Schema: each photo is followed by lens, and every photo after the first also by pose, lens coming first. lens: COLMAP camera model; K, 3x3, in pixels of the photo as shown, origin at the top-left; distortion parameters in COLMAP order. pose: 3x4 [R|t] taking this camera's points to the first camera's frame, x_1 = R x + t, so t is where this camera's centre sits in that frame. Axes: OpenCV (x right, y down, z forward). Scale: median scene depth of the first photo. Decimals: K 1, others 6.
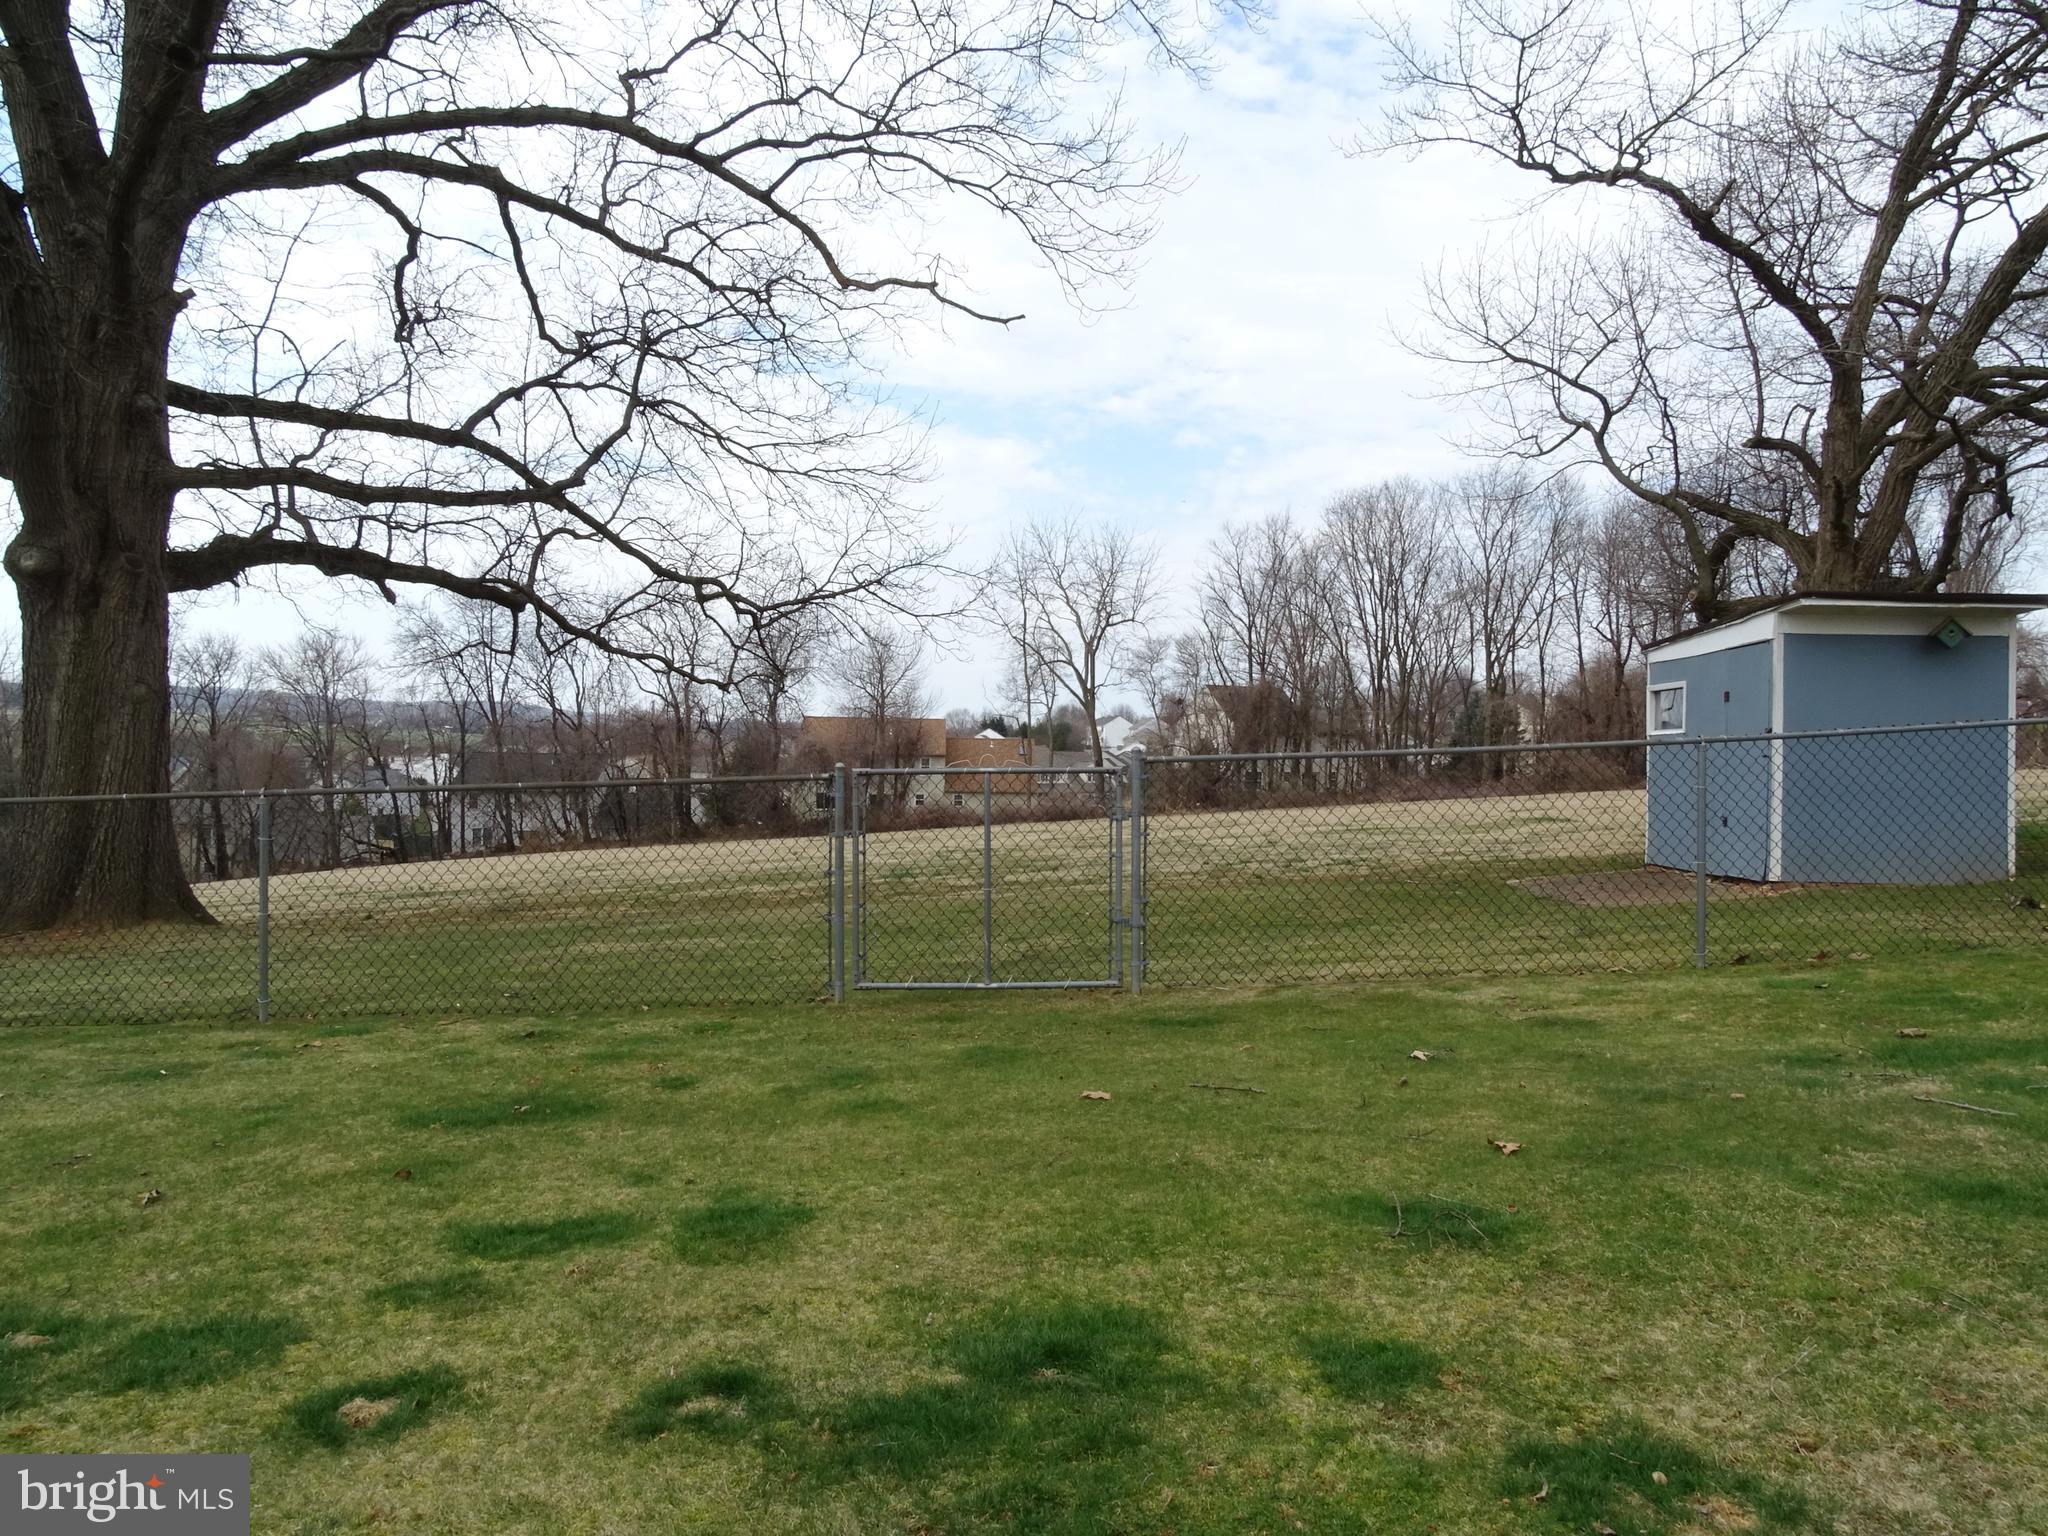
lens RADIAL K [[1446.8, 0, 1015.0], [0, 1446.8, 765.5], [0, 0, 1]] dist [-0.003023, -0.002004]
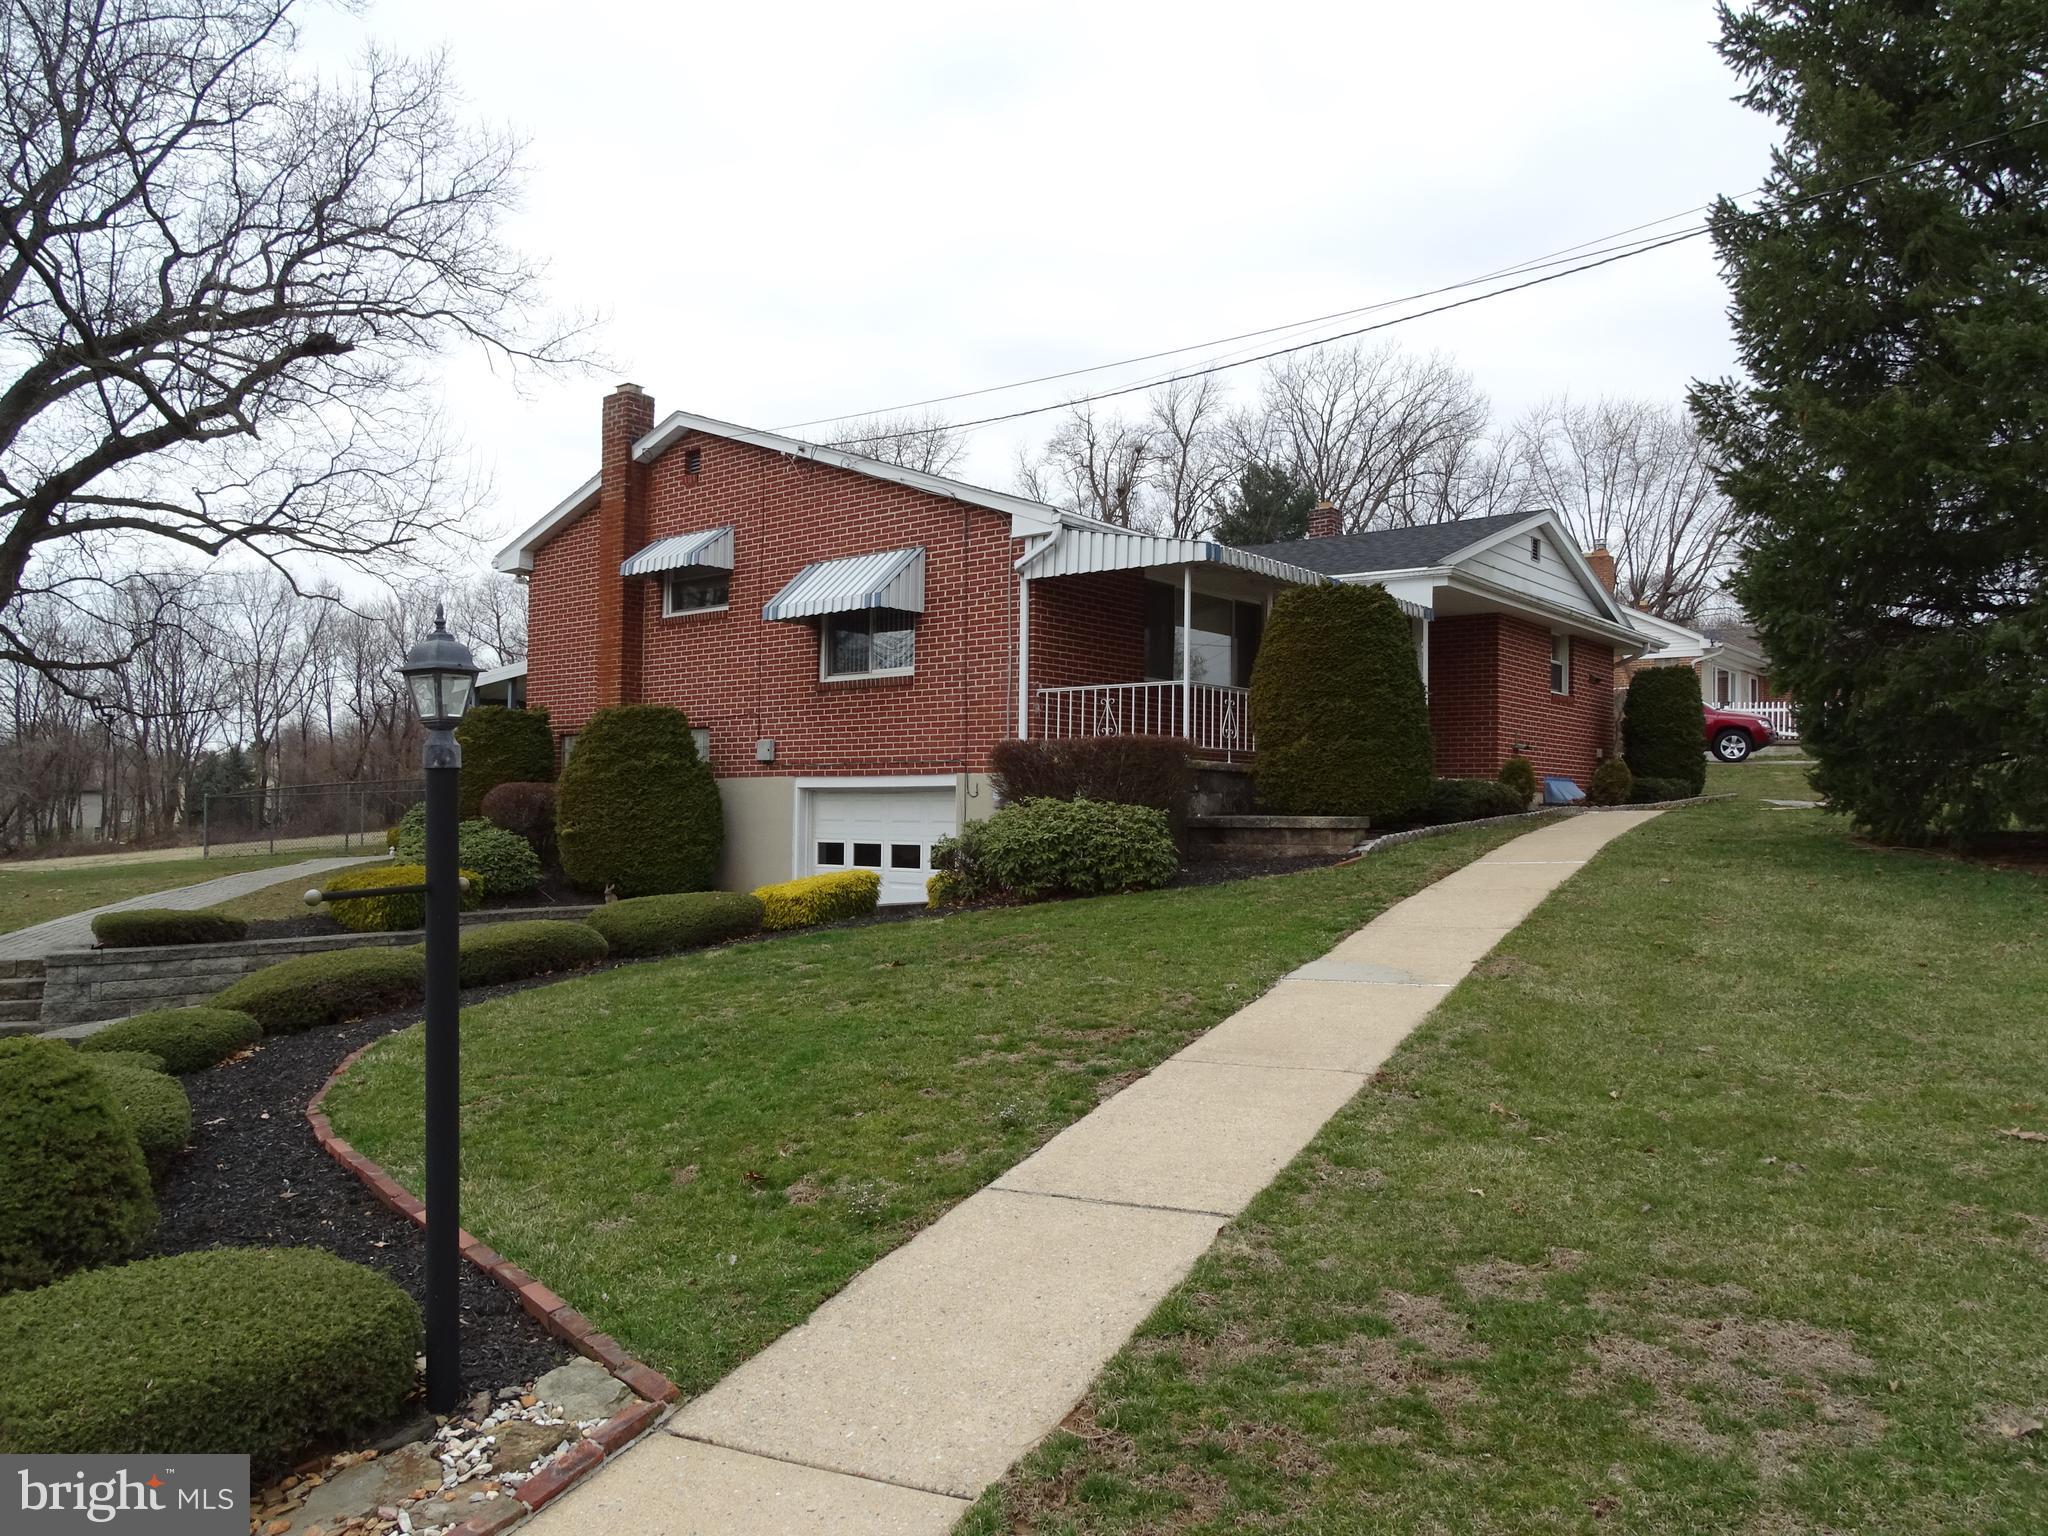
lens RADIAL K [[1465.6, 0, 1025.4], [0, 1465.6, 747.3], [0, 0, 1]] dist [0.000349, 0.001058]
pose [[0.631264, 0.014387, 0.775434, -0.214822], [0.027297, 0.998796, -0.040753, 0.009328], [-0.775087, 0.046893, 0.630112, -0.253123]]
